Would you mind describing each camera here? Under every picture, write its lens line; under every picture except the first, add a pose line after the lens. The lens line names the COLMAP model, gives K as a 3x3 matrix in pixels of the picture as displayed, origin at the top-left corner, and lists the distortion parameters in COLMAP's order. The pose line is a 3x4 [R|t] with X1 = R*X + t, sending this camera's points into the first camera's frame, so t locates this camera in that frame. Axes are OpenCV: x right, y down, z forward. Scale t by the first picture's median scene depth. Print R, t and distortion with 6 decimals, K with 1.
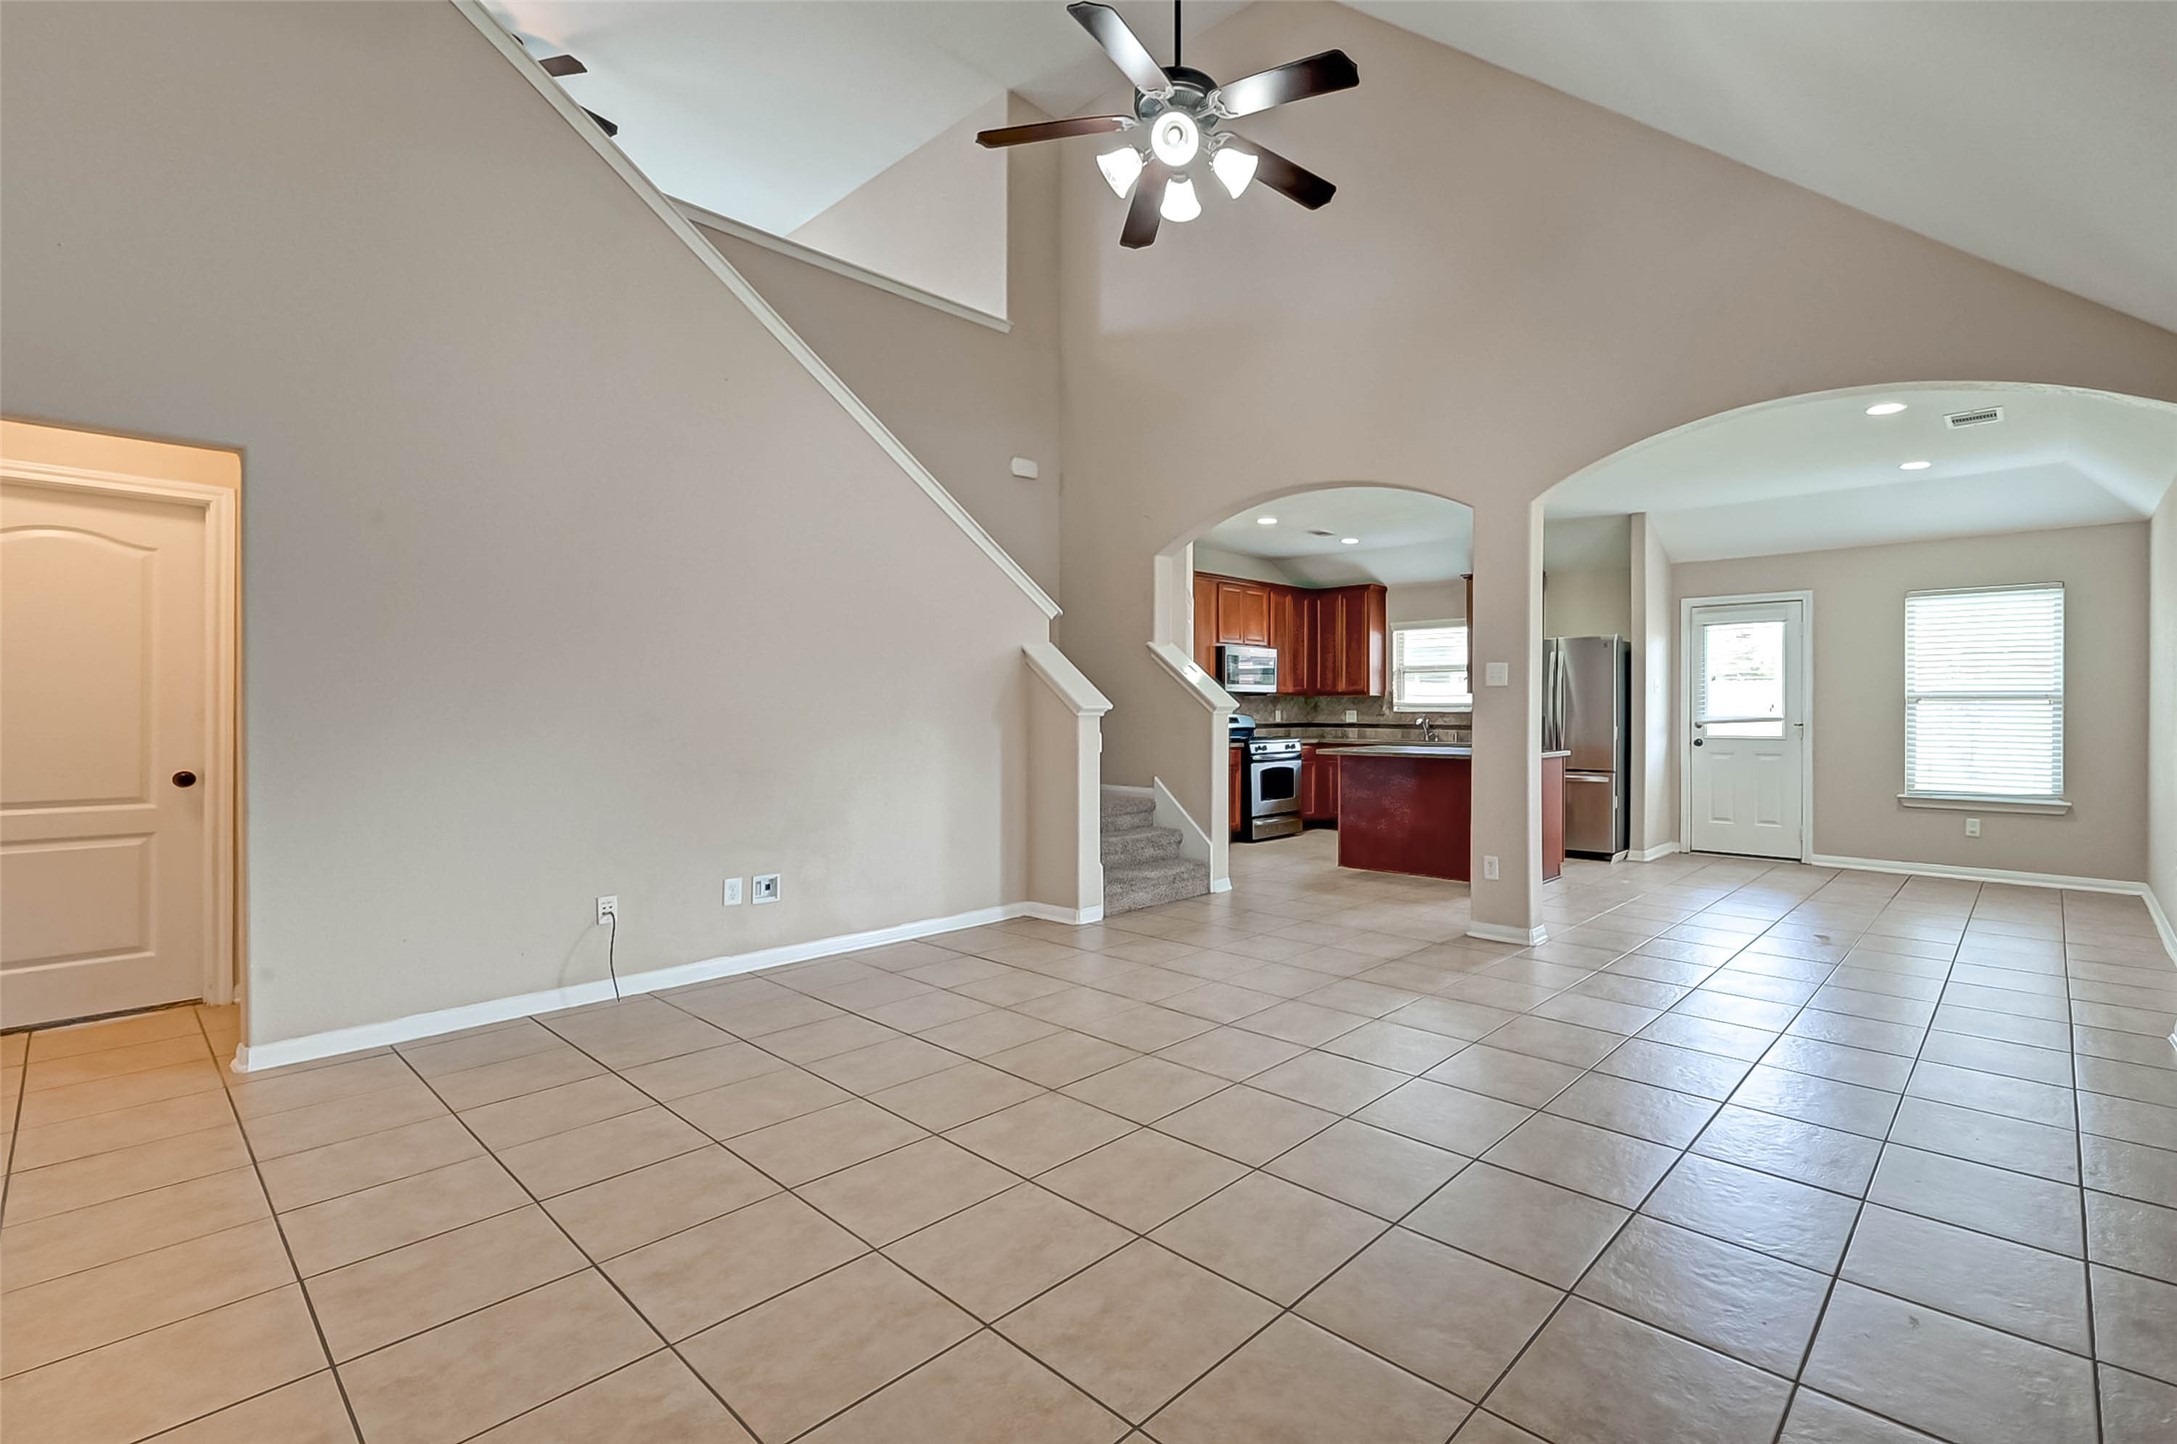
lens RADIAL K [[1016.1, 0, 1212.6], [0, 1016.1, 707.1], [0, 0, 1]] dist [-0.010474, 0.002031]
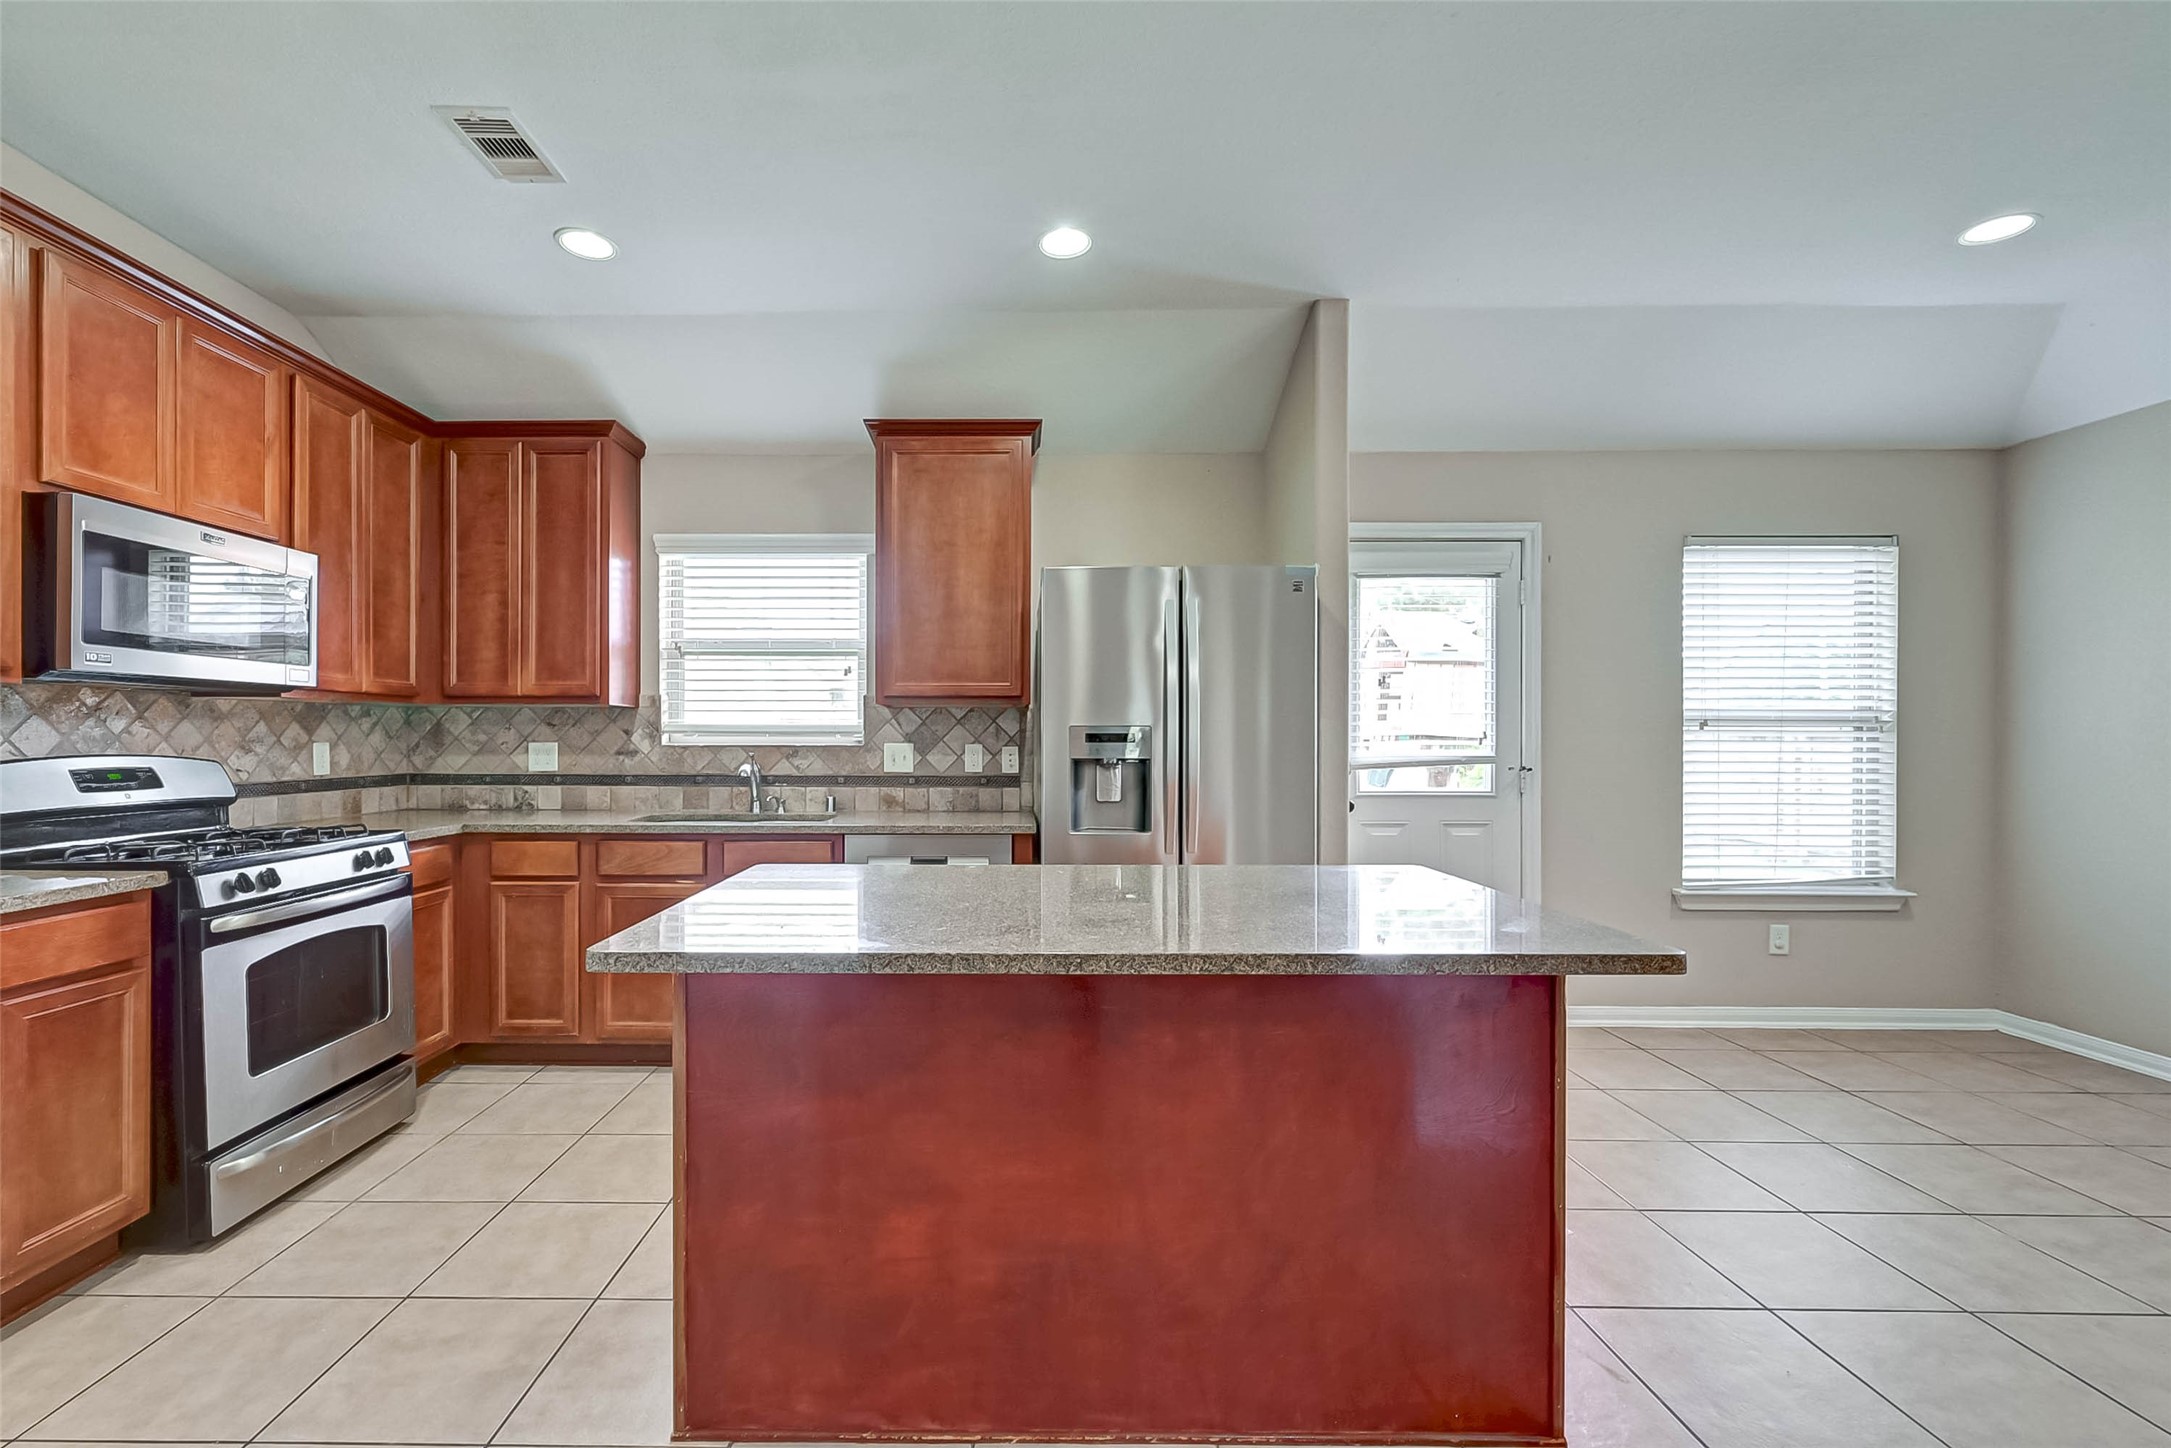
lens RADIAL K [[976.8, 0, 1021.1], [0, 976.8, 734.5], [0, 0, 1]] dist [-0.000427, 0.000832]
pose [[0.765052, 0.001691, 0.643966, 0.037289], [-0.002243, 0.999997, 0.000038, -0.000291], [-0.643964, -0.001473, 0.765054, 0.678435]]
